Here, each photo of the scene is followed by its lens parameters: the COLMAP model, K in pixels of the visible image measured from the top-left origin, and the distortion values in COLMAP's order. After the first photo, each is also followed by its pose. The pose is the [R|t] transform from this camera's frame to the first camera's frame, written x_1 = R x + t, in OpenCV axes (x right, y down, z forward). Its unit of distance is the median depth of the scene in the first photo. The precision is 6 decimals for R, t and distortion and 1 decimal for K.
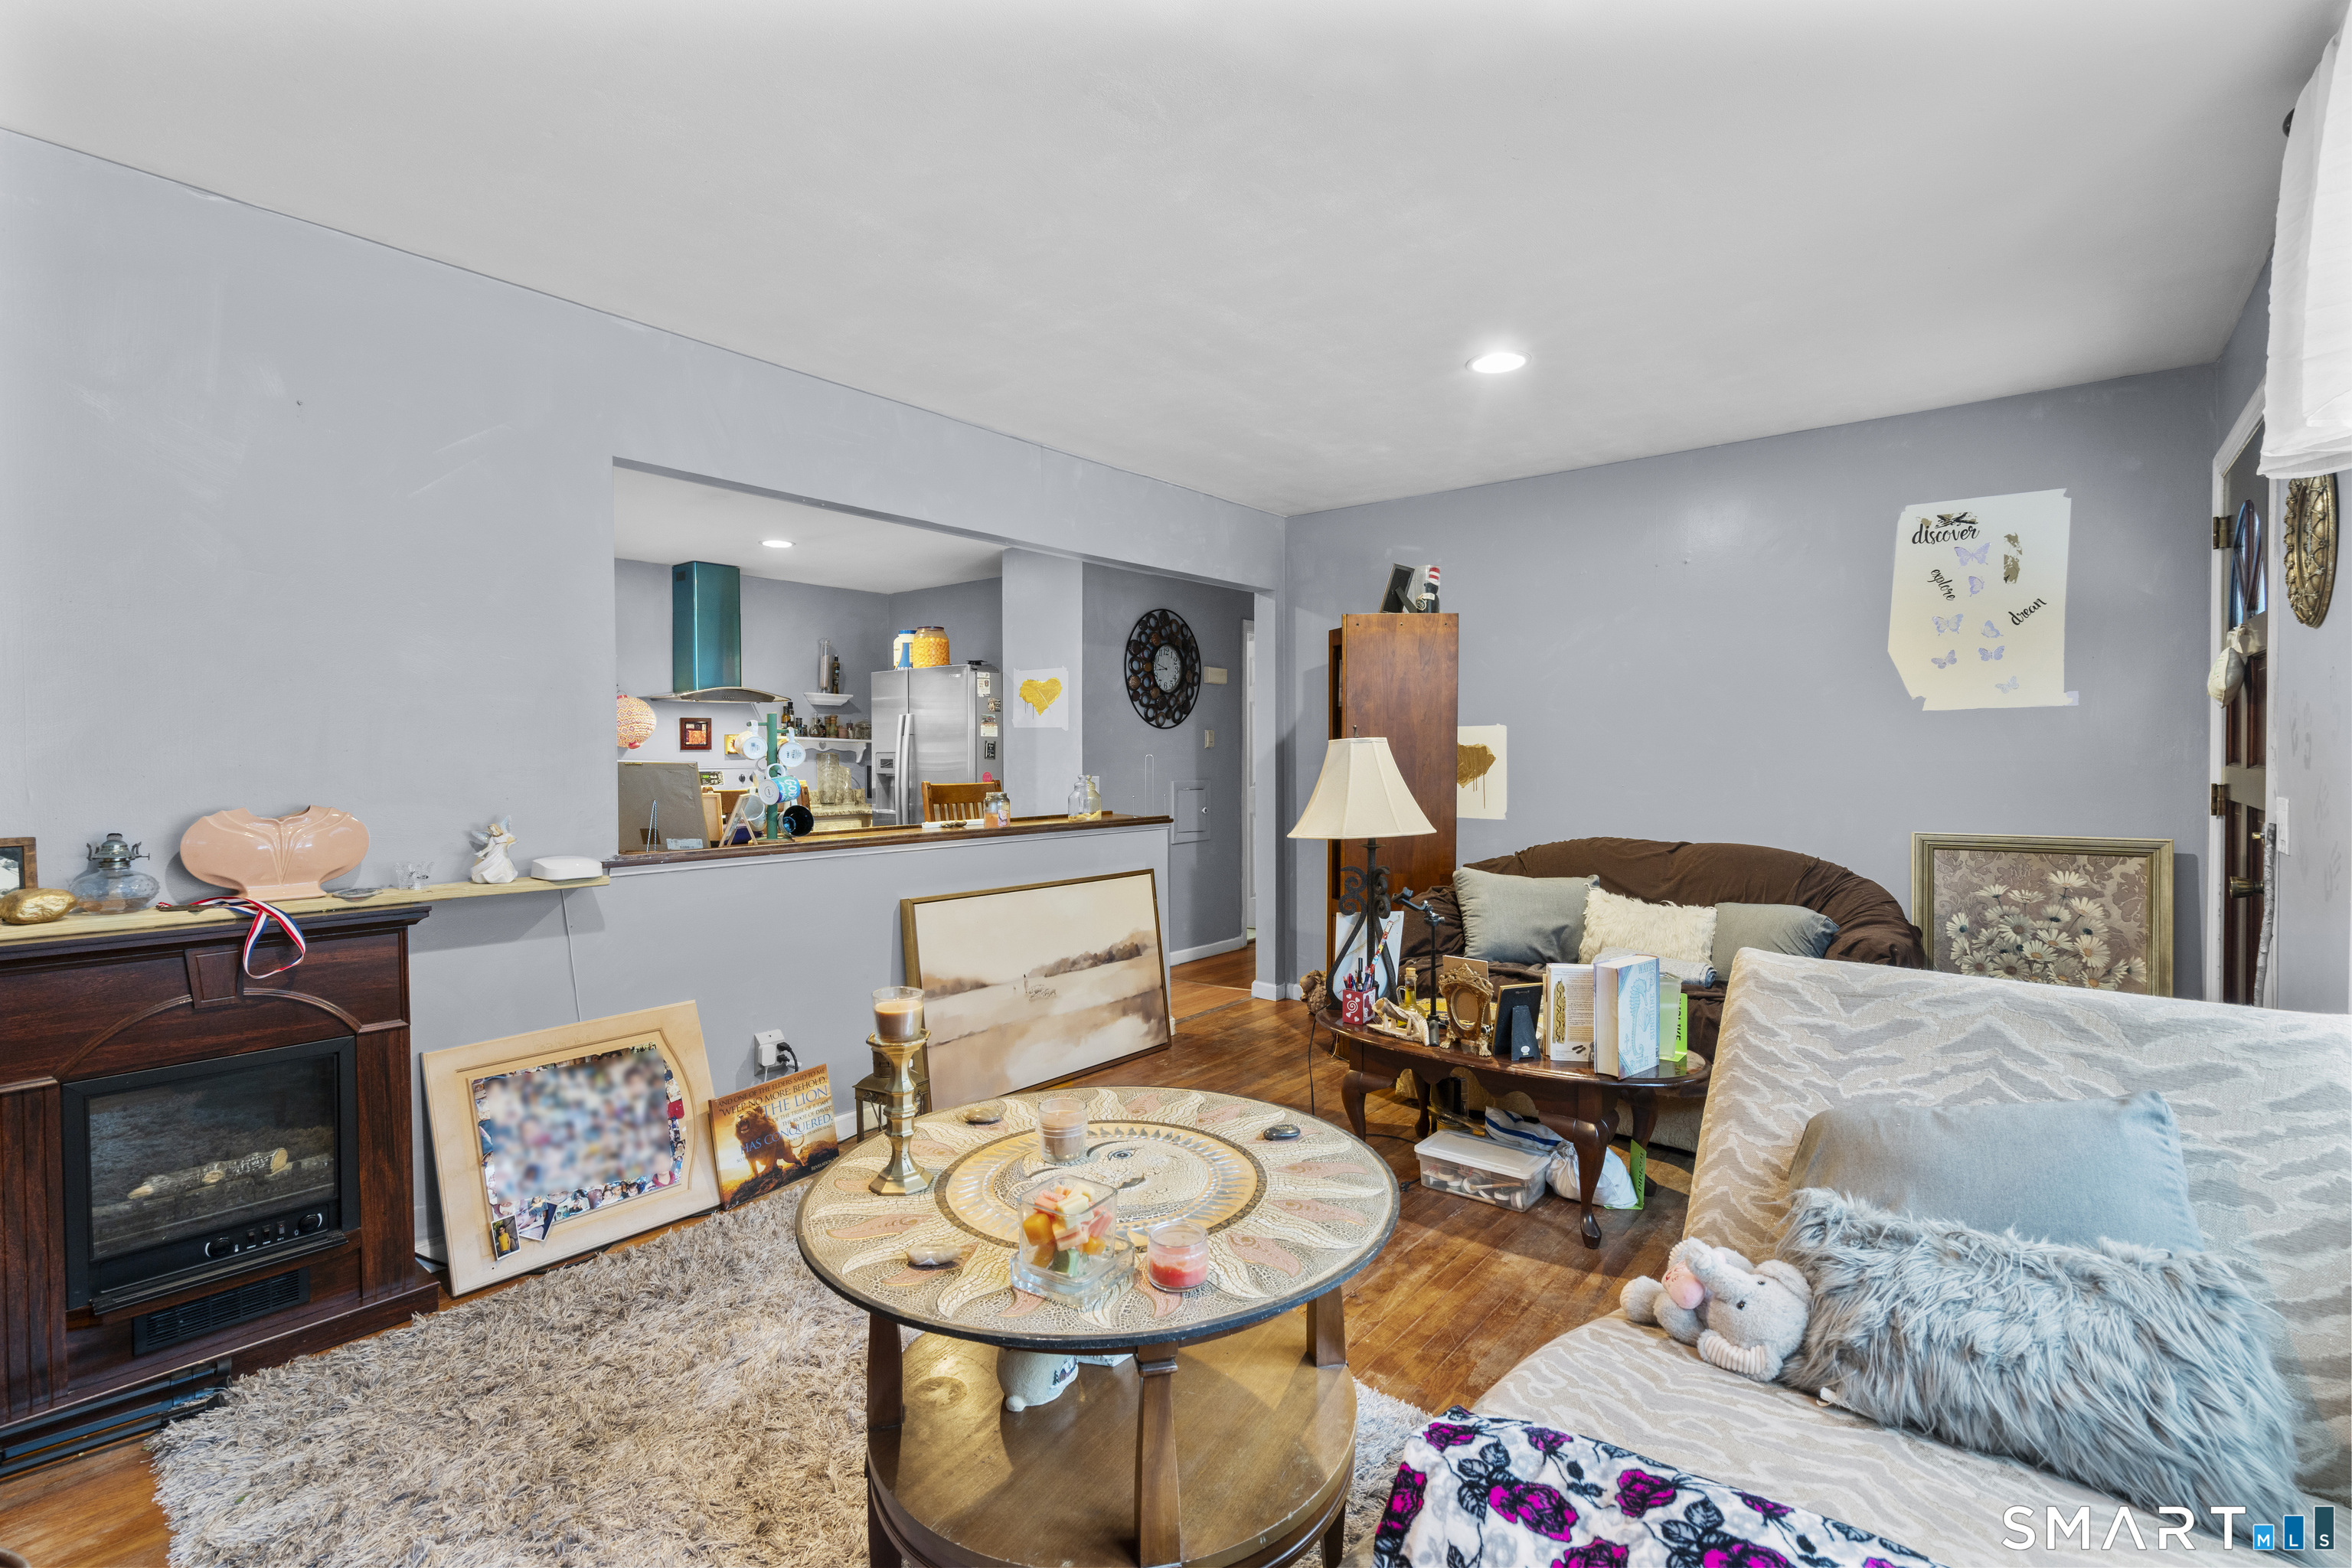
lens RADIAL K [[1064.0, 0, 1185.4], [0, 1064.0, 774.2], [0, 0, 1]] dist [-0.001741, 0.003609]
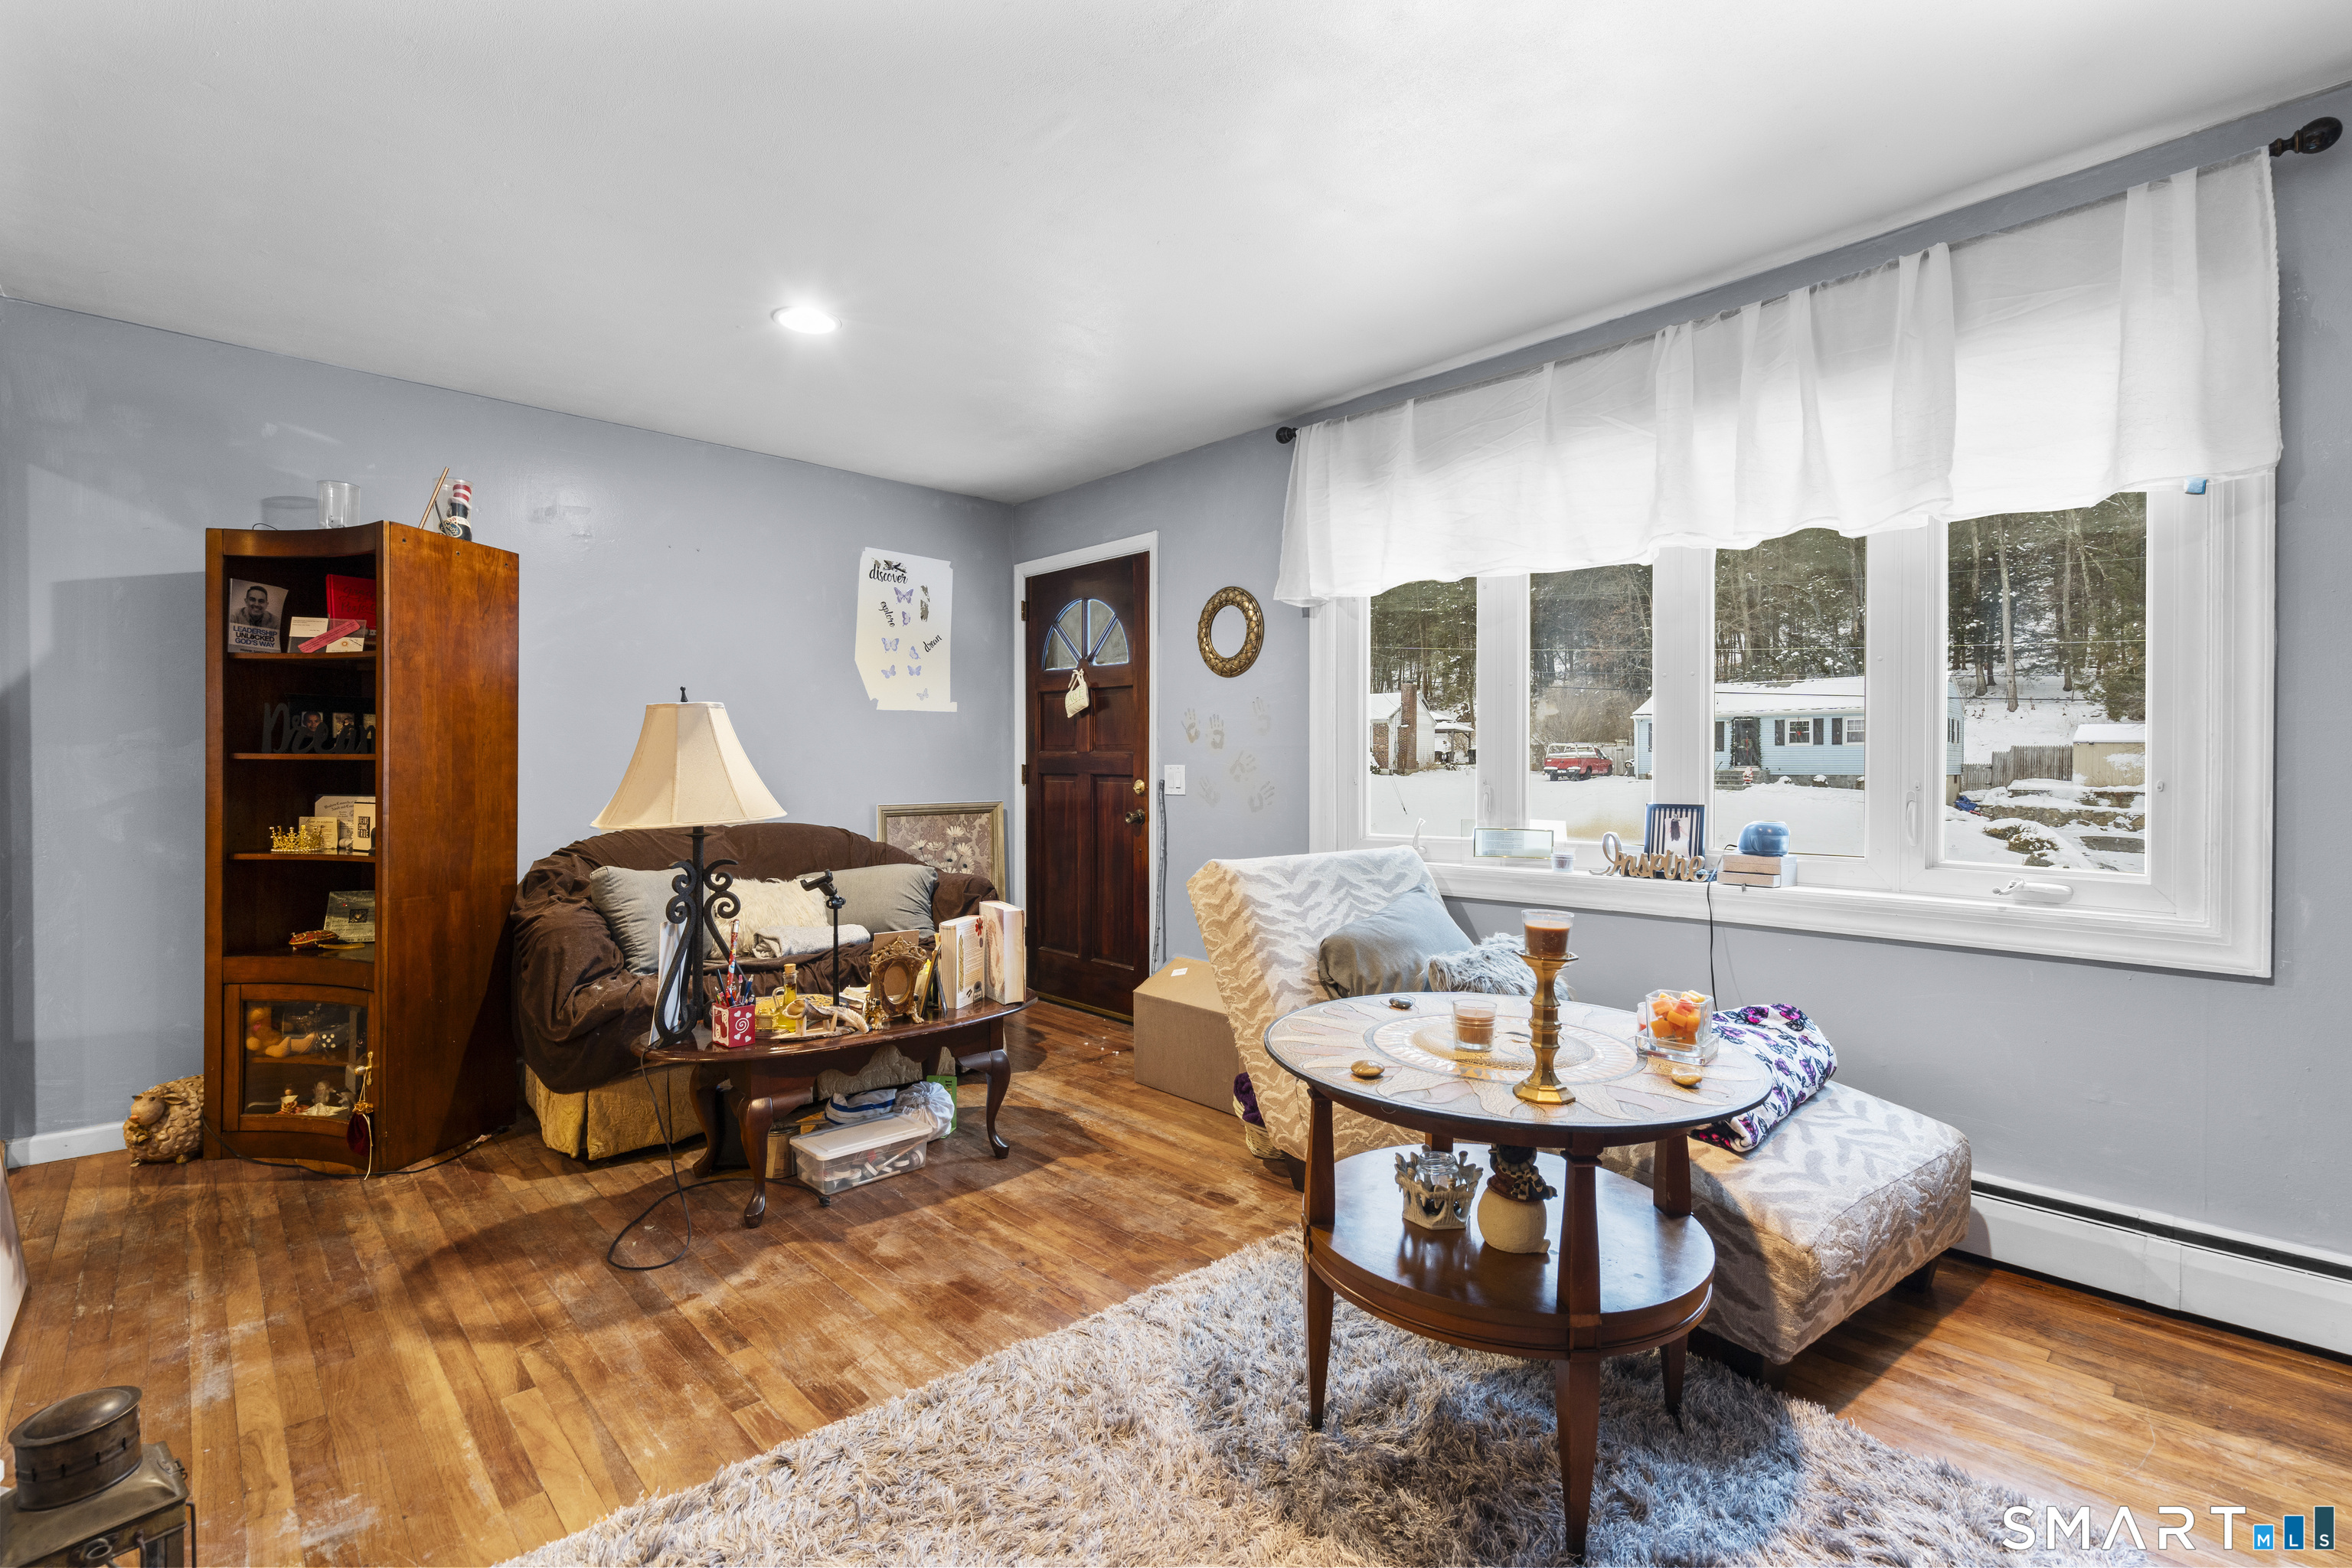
lens RADIAL K [[1064.0, 0, 1164.3], [0, 1064.0, 778.0], [0, 0, 1]] dist [-0.001741, 0.003609]
pose [[0.146751, -0.005287, 0.989159, -0.551788], [0.015069, 0.999882, 0.003108, 0.024989], [-0.989059, 0.014449, 0.146814, 0.494176]]
